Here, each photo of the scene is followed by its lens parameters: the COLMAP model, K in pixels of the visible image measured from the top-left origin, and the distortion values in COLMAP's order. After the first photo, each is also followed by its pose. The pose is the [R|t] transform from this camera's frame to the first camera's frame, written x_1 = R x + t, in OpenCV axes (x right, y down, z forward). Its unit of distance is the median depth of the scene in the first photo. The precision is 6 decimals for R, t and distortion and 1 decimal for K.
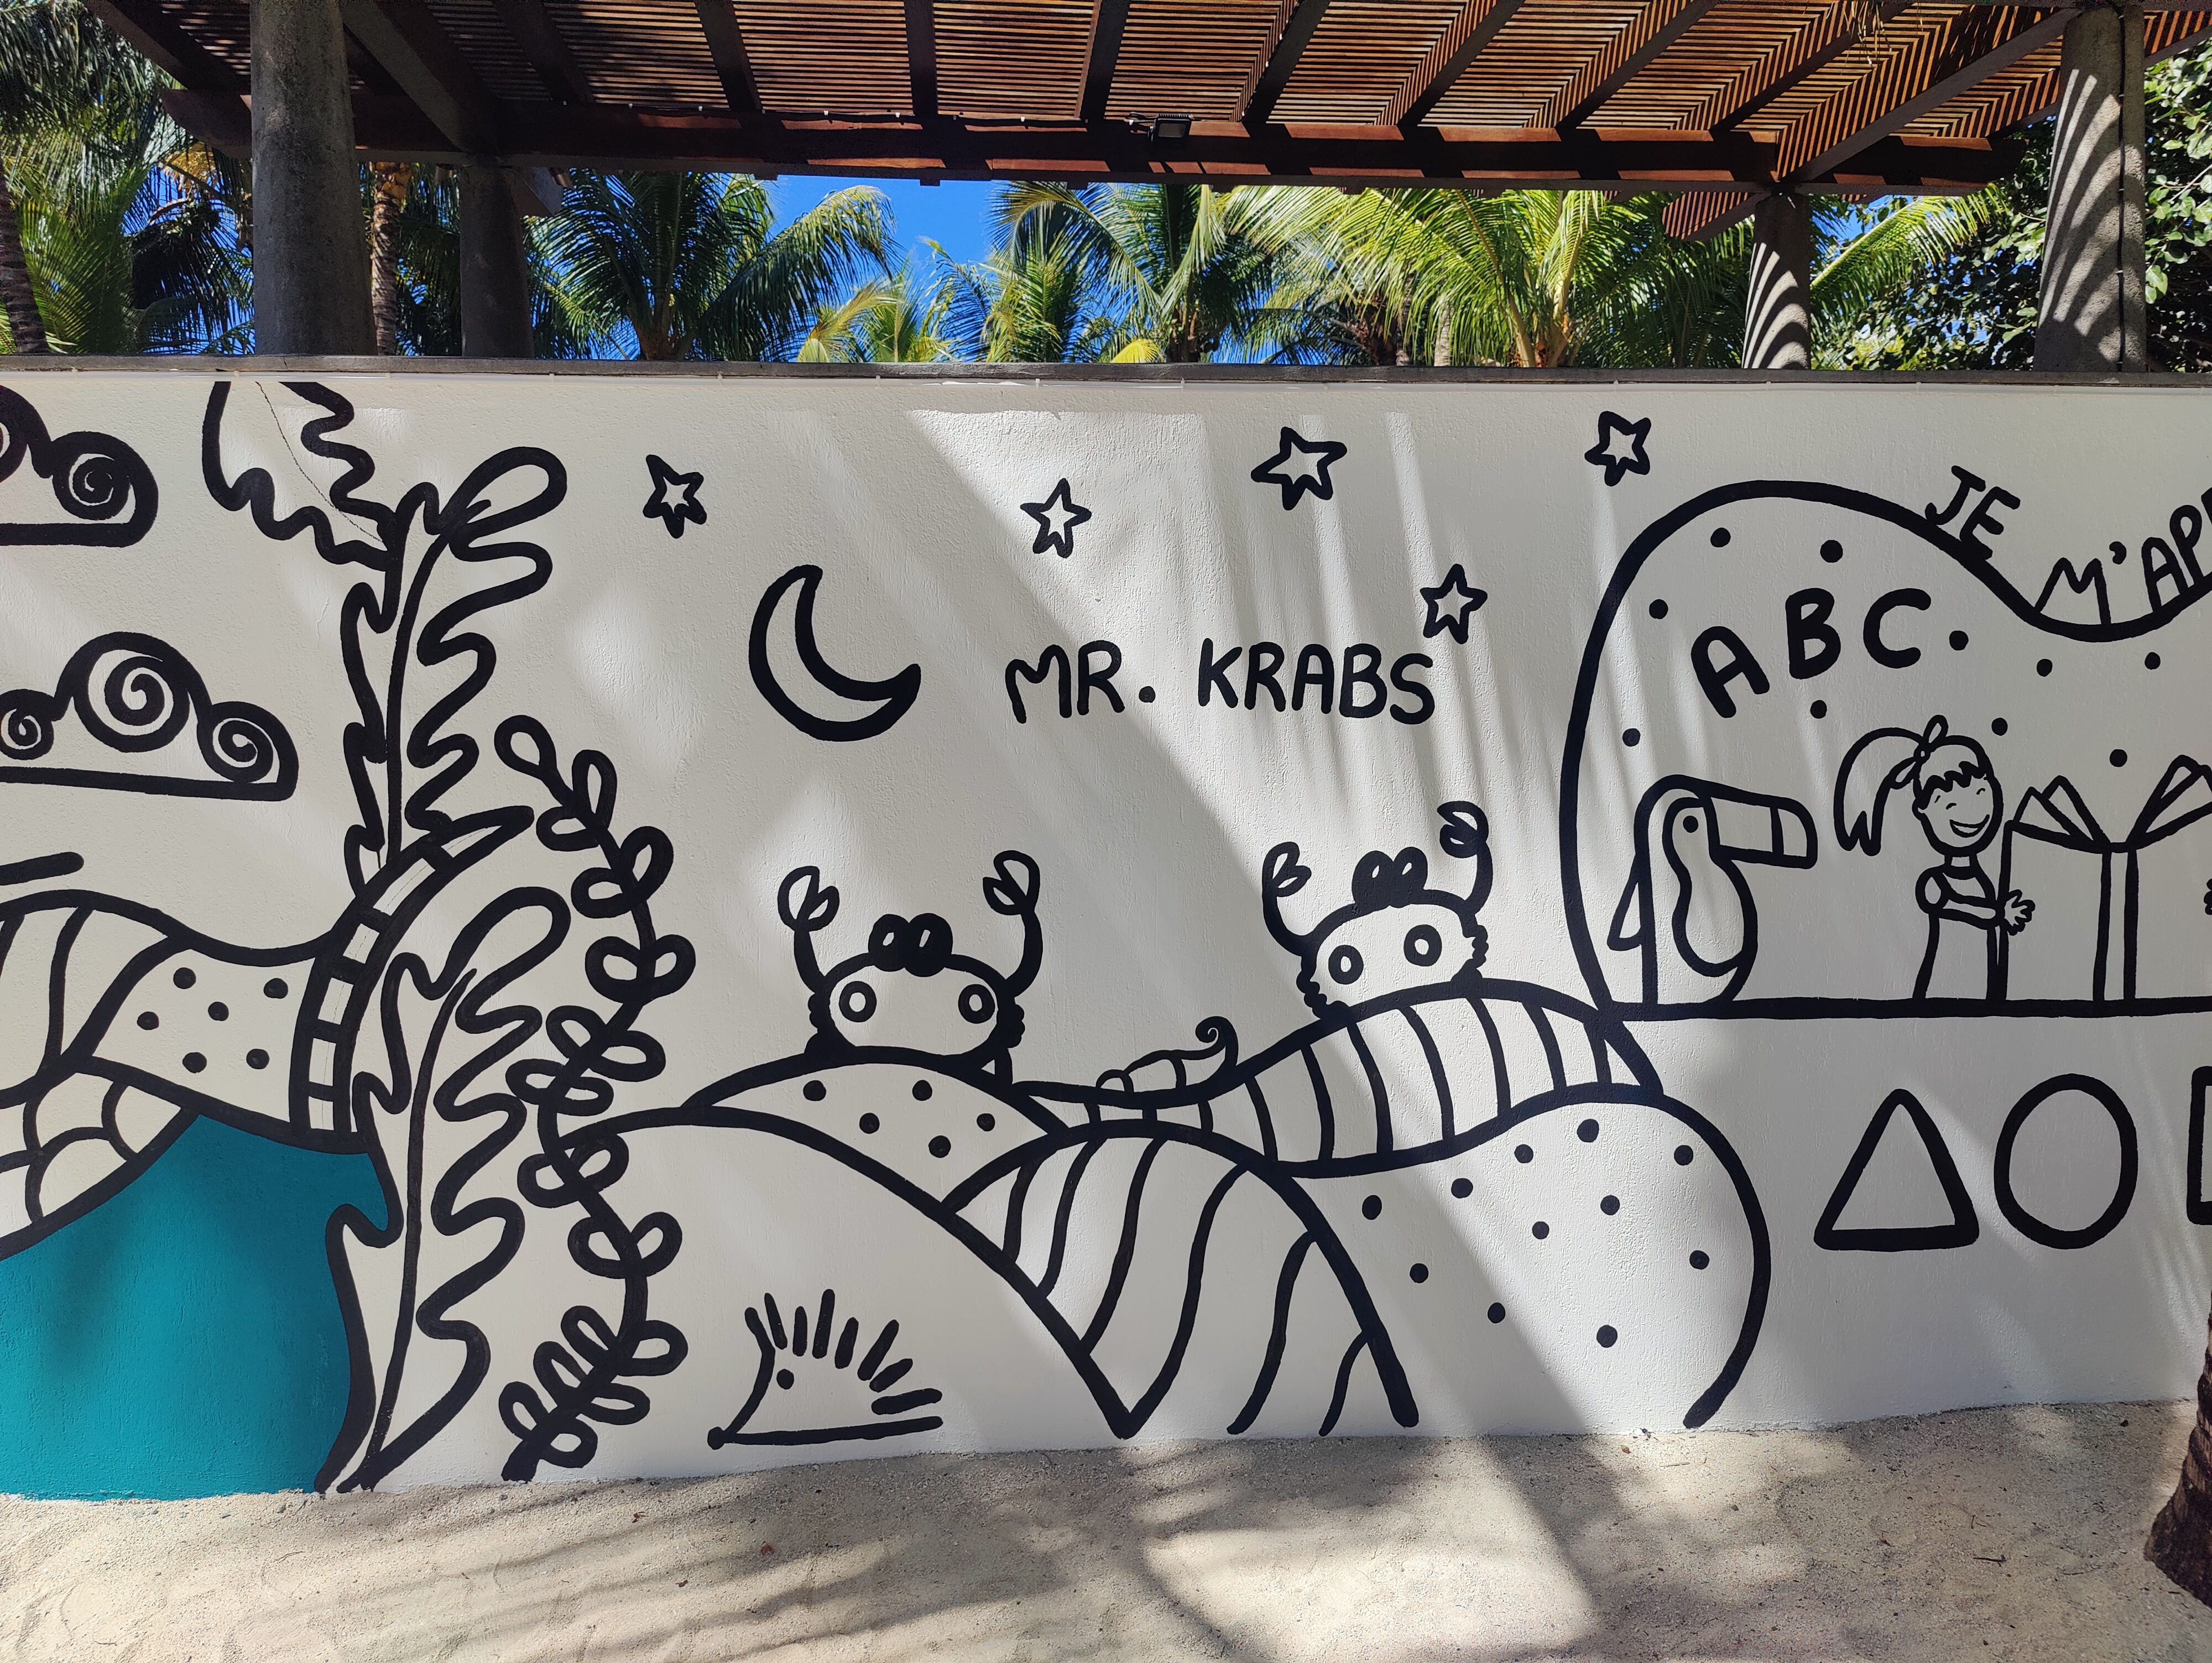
lens RADIAL K [[1533.0, 0, 1108.3], [0, 1533.0, 827.7], [0, 0, 1]] dist [0.035793, -0.036007]
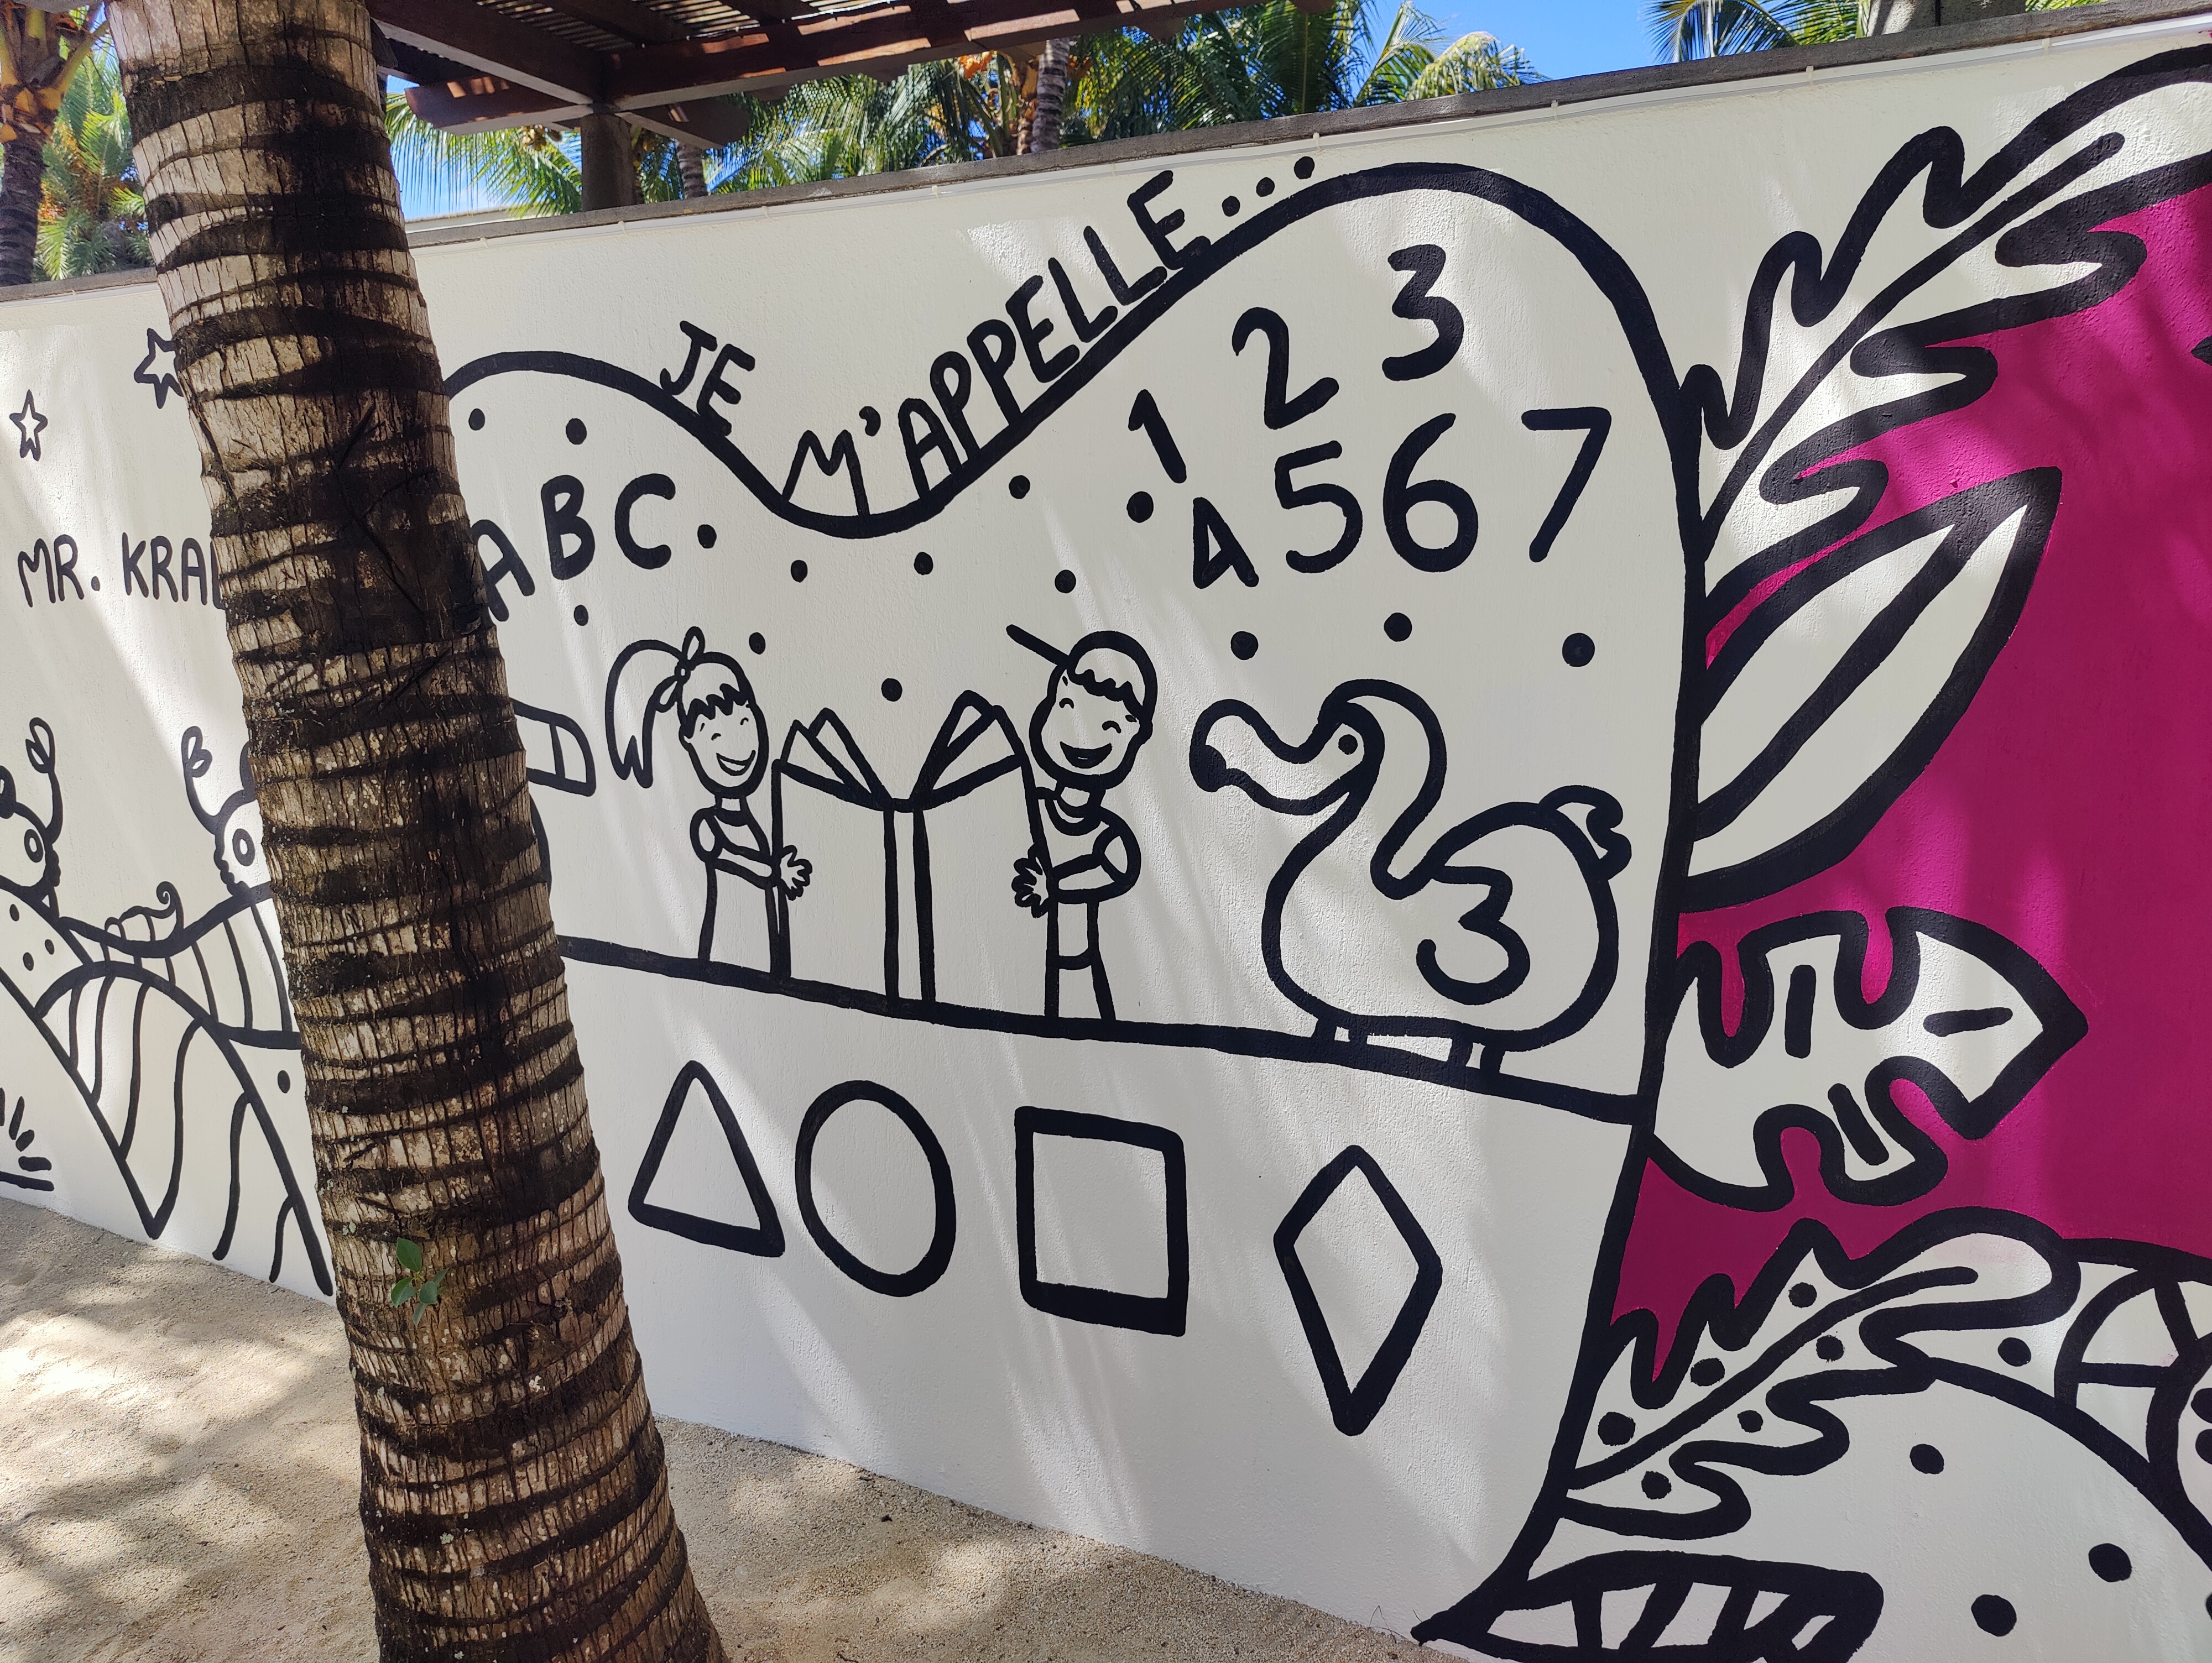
lens RADIAL K [[1533.0, 0, 1121.4], [0, 1533.0, 812.4], [0, 0, 1]] dist [0.035793, -0.036007]
pose [[0.848158, 0.093905, -0.521355, 1.187073], [-0.058205, 0.994724, 0.084477, -0.057150], [0.526537, -0.041304, 0.849148, 0.415277]]
